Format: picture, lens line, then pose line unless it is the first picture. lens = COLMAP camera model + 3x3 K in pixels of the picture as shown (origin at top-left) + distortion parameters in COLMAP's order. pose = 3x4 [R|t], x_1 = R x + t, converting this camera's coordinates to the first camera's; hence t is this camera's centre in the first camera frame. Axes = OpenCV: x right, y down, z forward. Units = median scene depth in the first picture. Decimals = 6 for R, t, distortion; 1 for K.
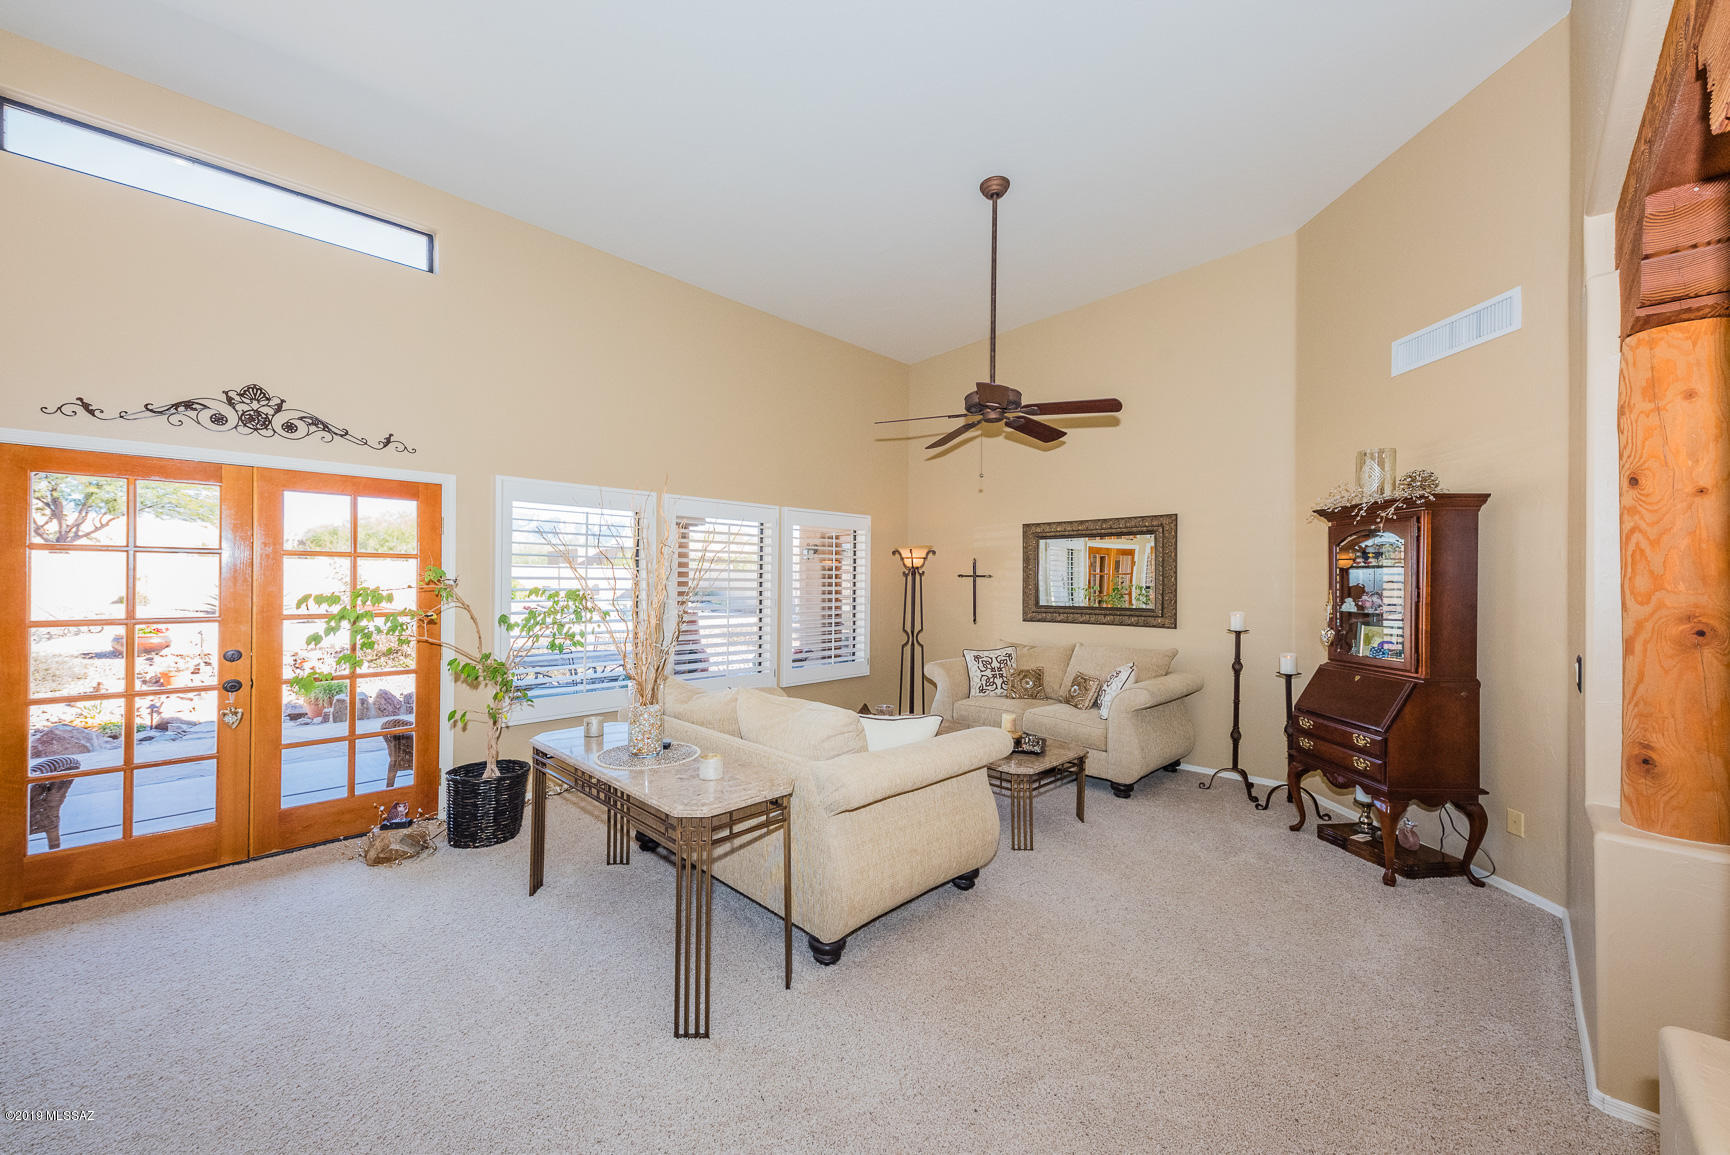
lens RADIAL K [[669.4, 0, 887.7], [0, 669.4, 578.5], [0, 0, 1]] dist [0.010929, -0.000179]
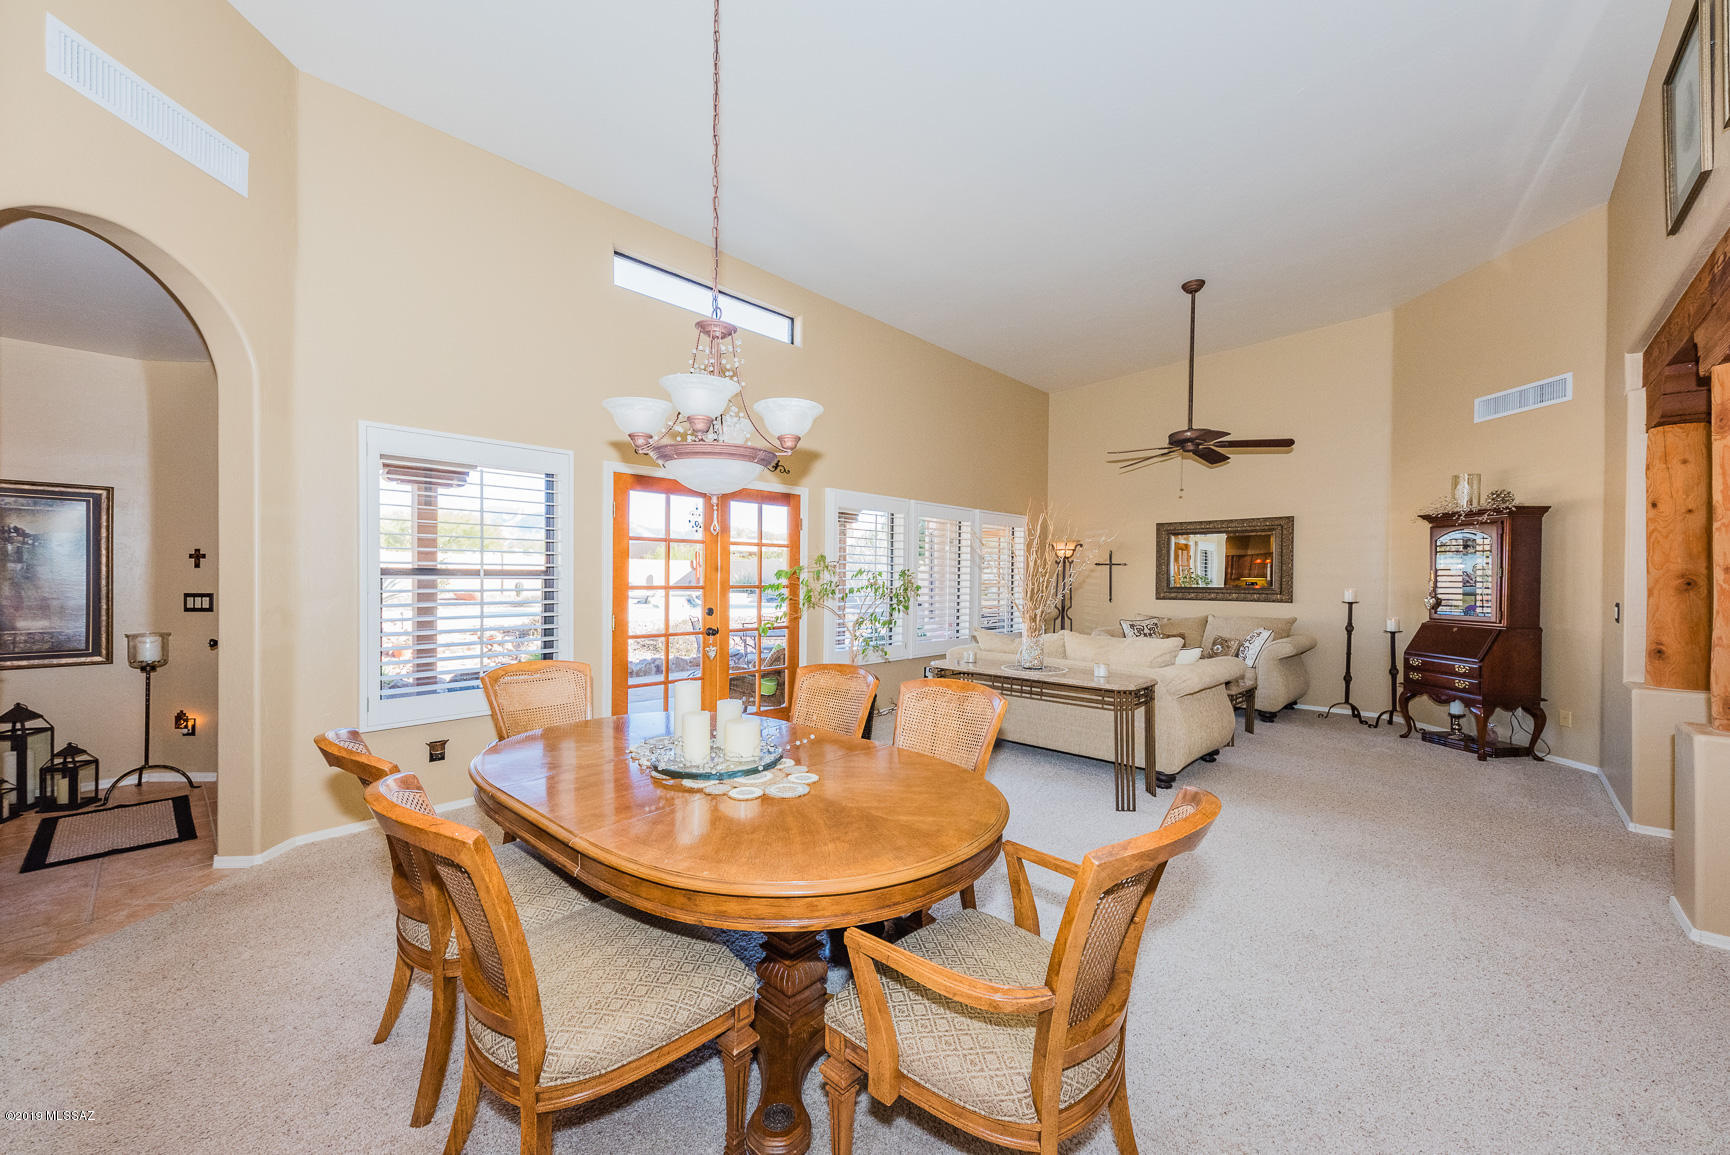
lens RADIAL K [[686.6, 0, 865.0], [0, 686.6, 577.5], [0, 0, 1]] dist [0.011976, -0.000149]
pose [[0.999873, 0.002307, 0.015772, -0.584743], [-0.002348, 0.999994, 0.002611, 0.031187], [-0.015766, -0.002648, 0.999872, -0.470893]]
